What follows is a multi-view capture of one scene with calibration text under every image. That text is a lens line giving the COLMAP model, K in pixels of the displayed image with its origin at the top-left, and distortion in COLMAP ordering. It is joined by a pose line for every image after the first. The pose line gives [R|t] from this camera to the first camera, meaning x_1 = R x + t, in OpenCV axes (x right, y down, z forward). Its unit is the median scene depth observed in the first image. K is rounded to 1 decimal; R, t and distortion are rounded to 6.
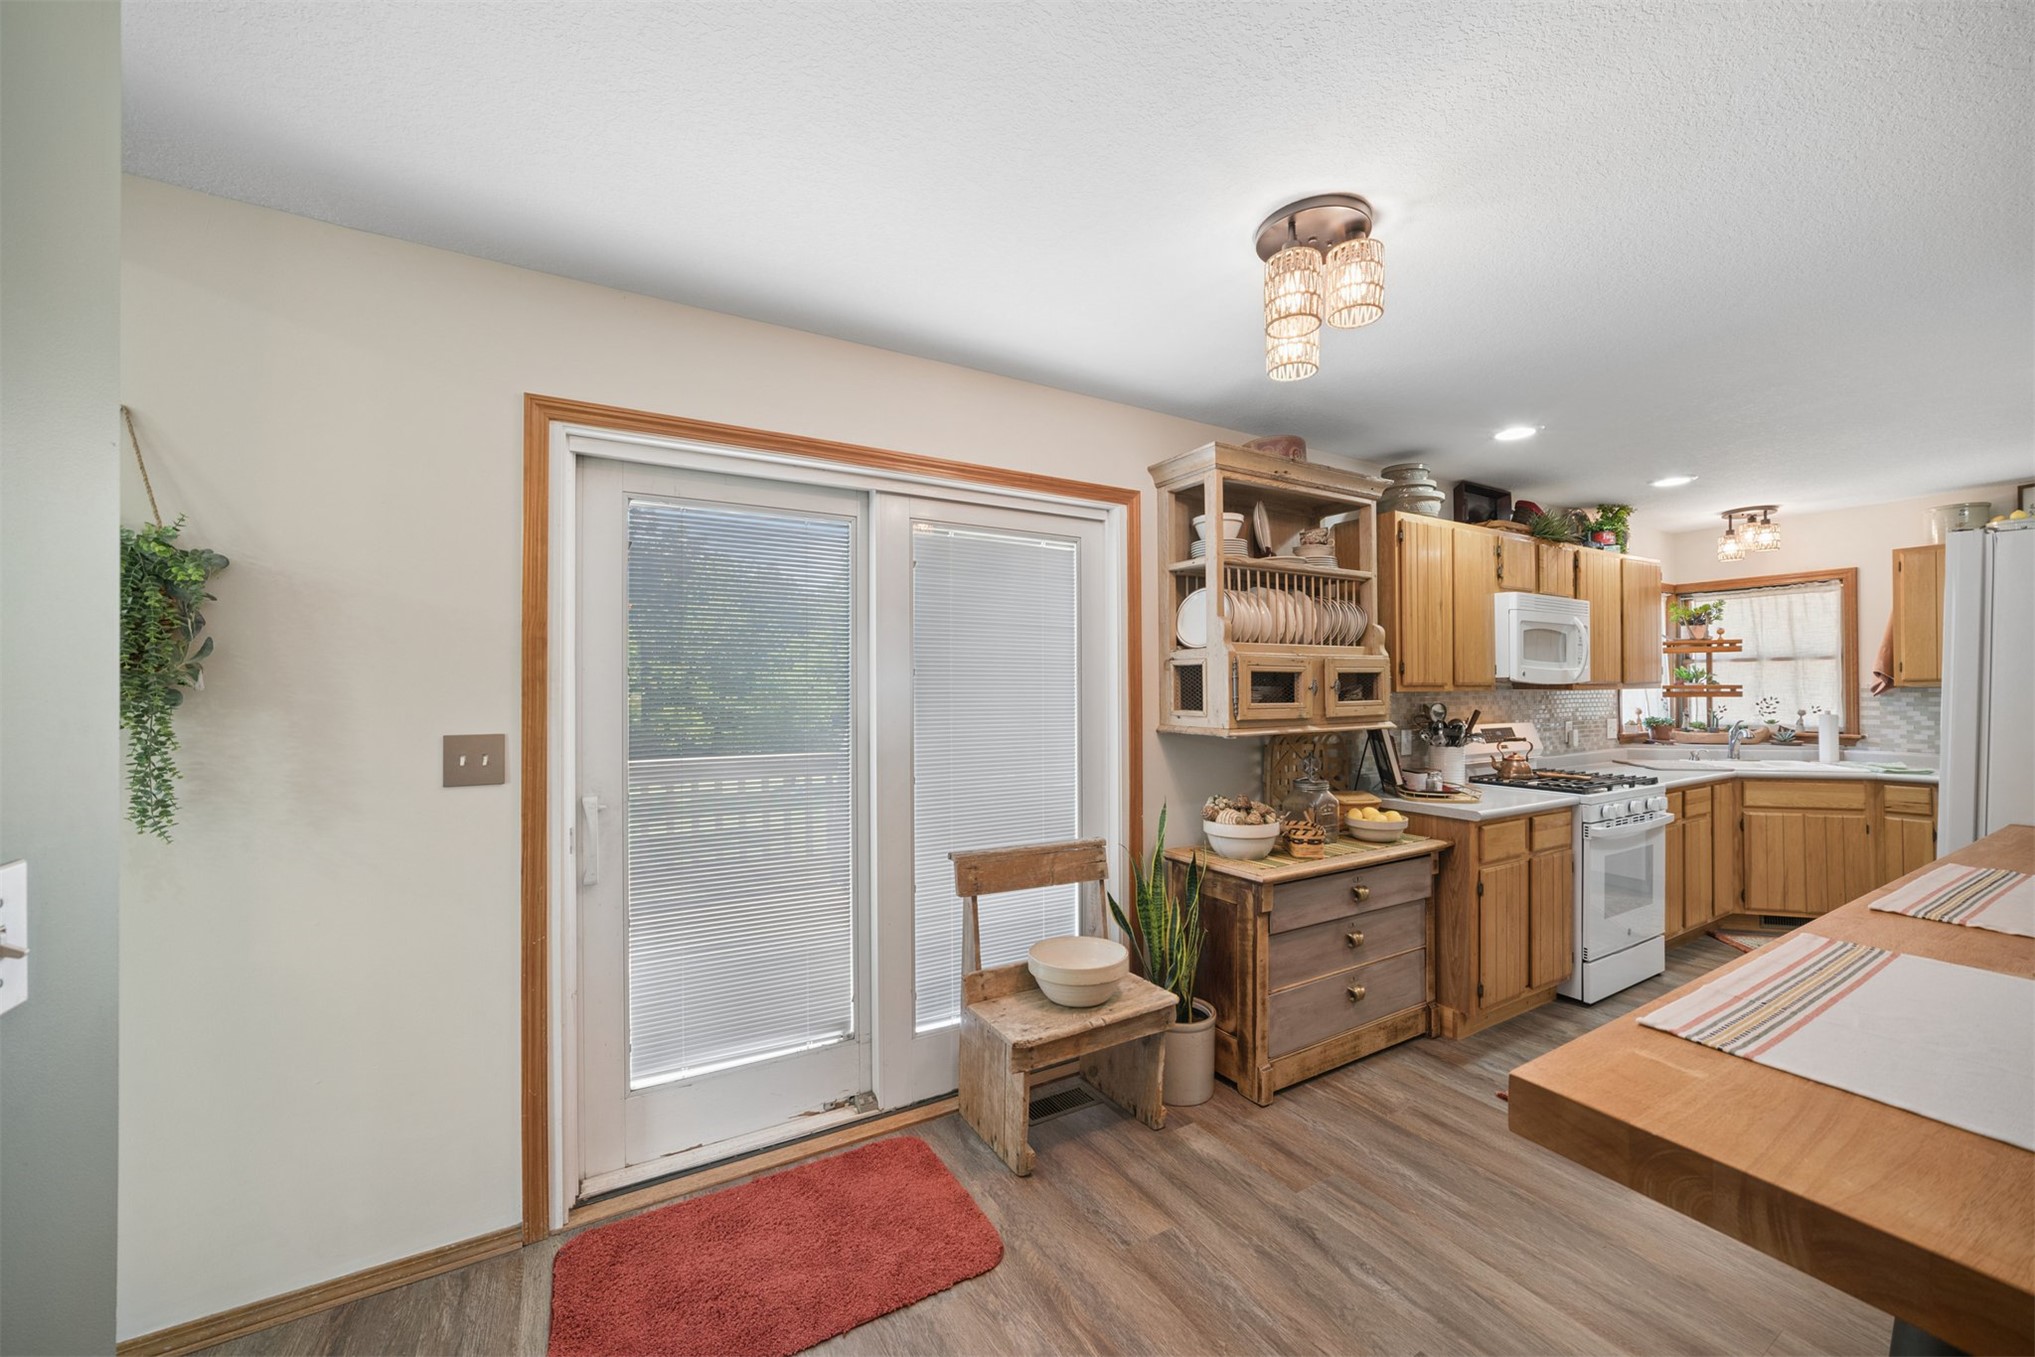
lens RADIAL K [[753.9, 0, 1024.4], [0, 753.9, 684.2], [0, 0, 1]] dist [-0.012441, 0.002773]
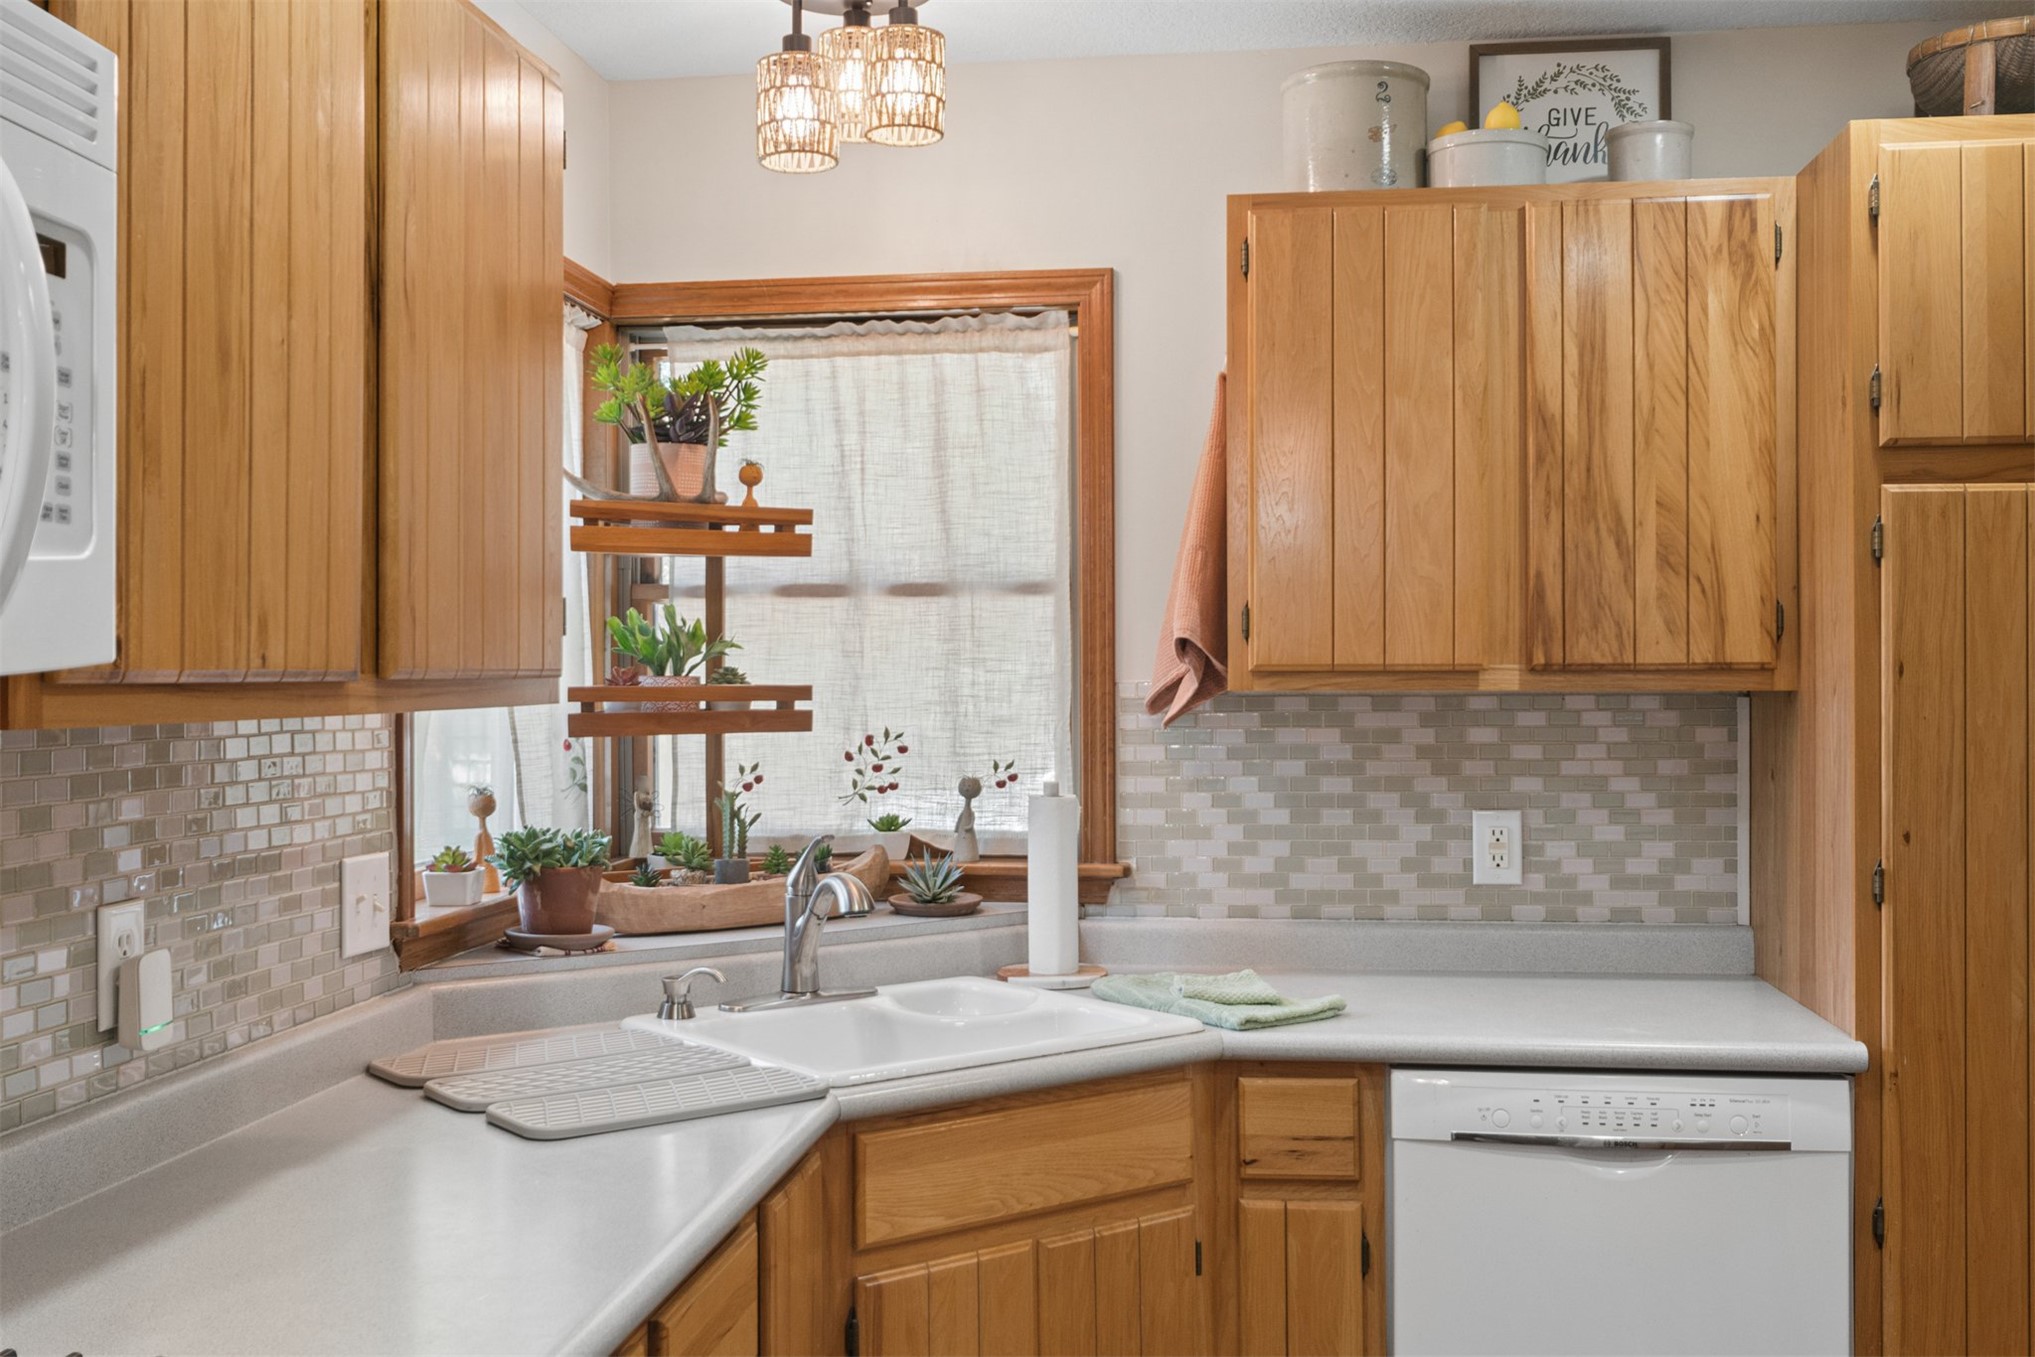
lens RADIAL K [[2026.7, 0, 991.8], [0, 2026.7, 666.2], [0, 0, 1]] dist [-0.005539, 0.000000]
pose [[0.617212, 0.007562, 0.786760, 0.643768], [-0.004846, 0.999971, -0.005810, -0.002657], [-0.786782, -0.000227, 0.617231, 0.744978]]
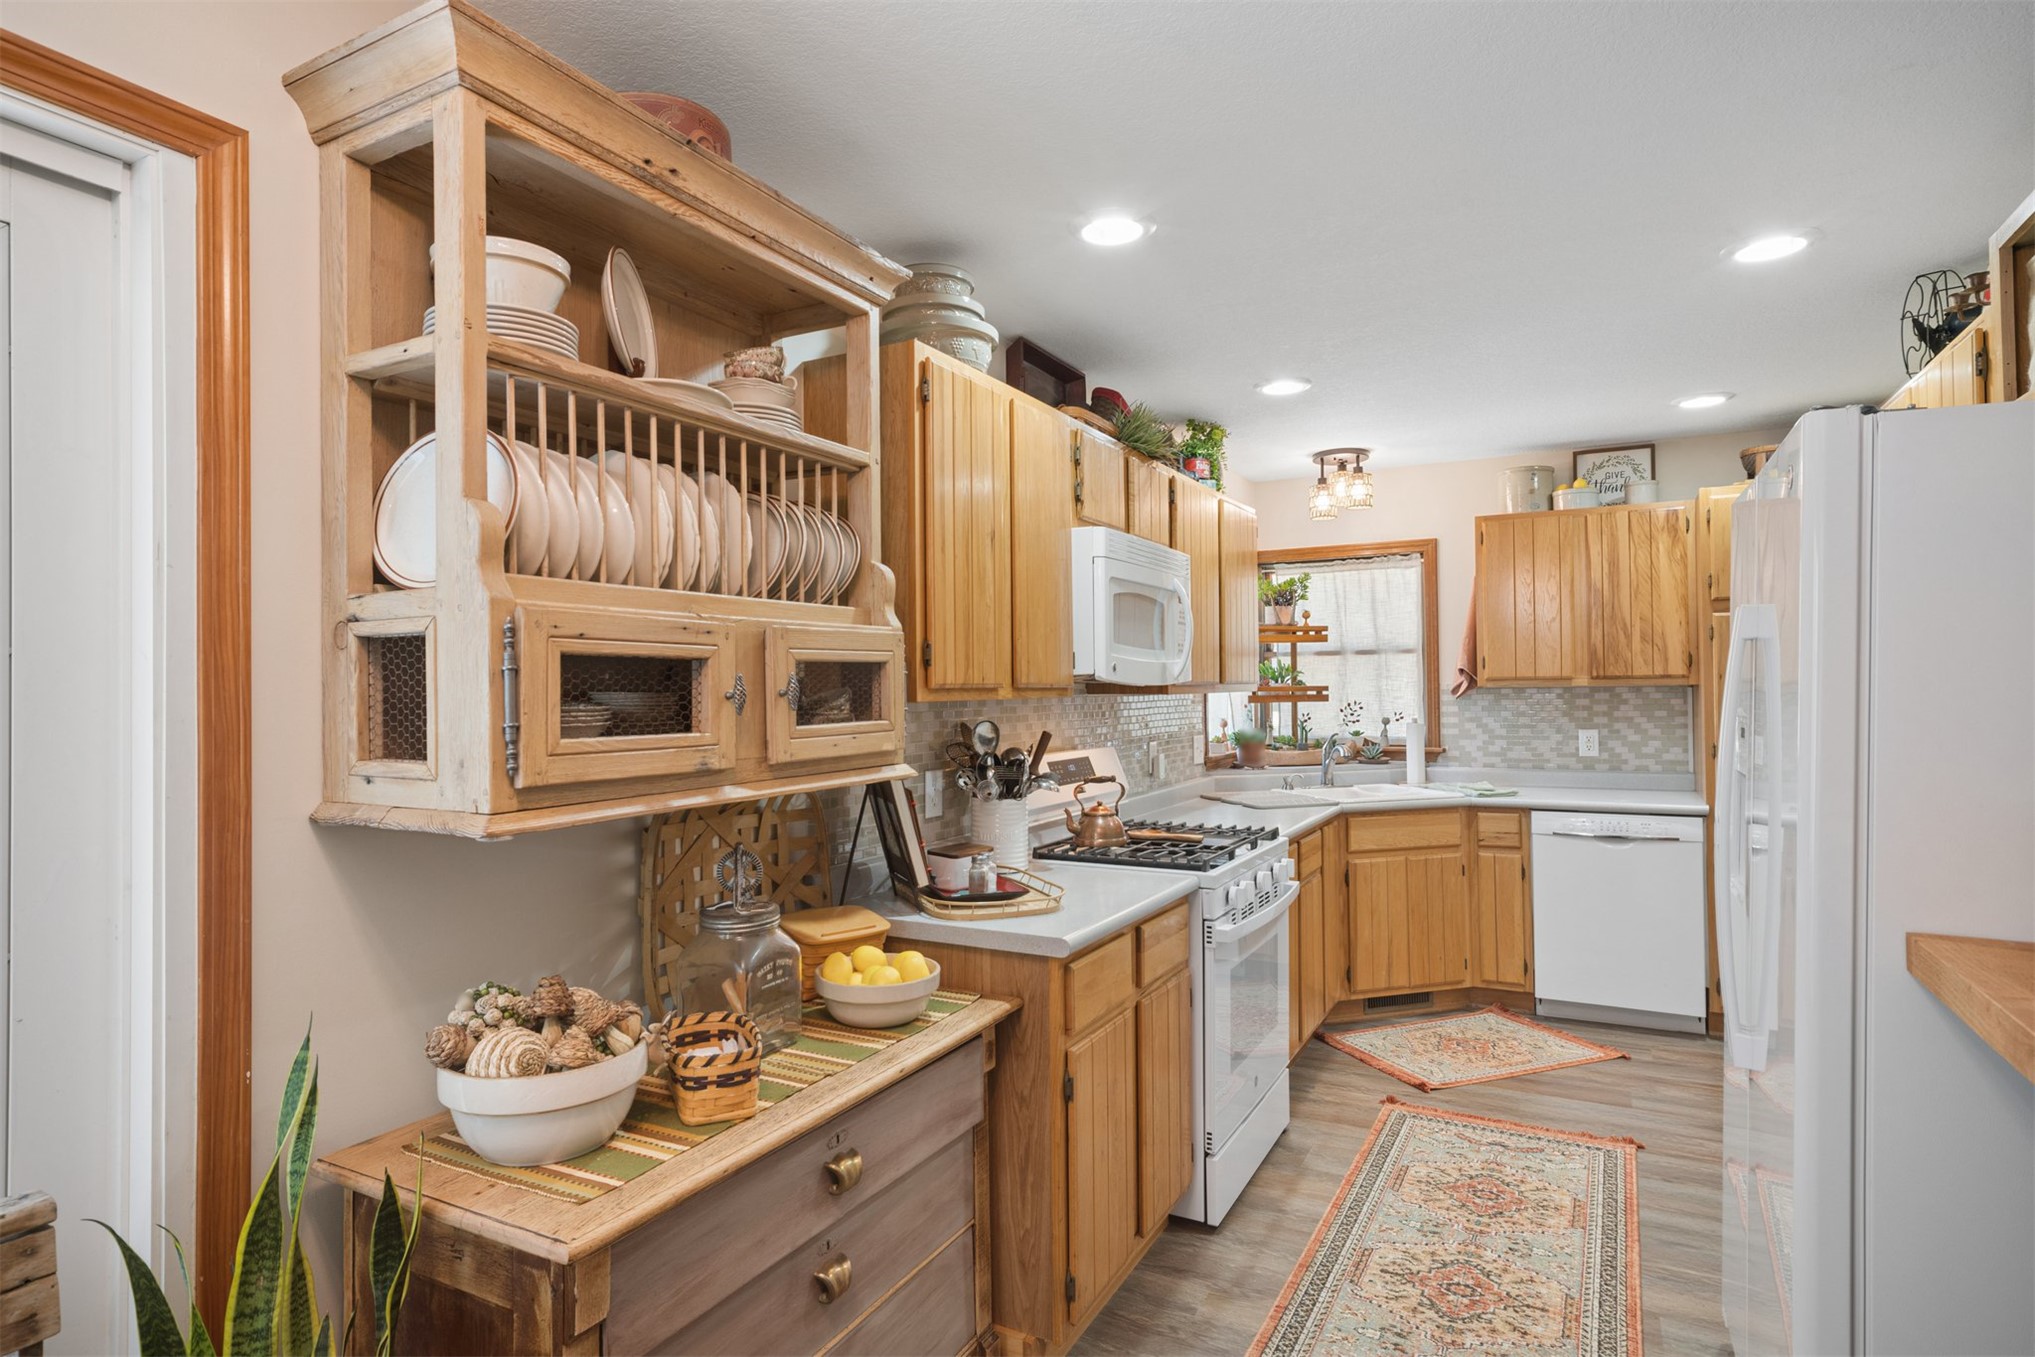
lens RADIAL K [[1076.5, 0, 1010.7], [0, 1076.5, 674.1], [0, 0, 1]] dist [-0.006478, -0.000705]
pose [[0.854336, 0.002512, 0.519715, 0.164612], [0.003759, 0.999932, -0.011014, -0.000190], [-0.519708, 0.011363, 0.854269, 0.332733]]
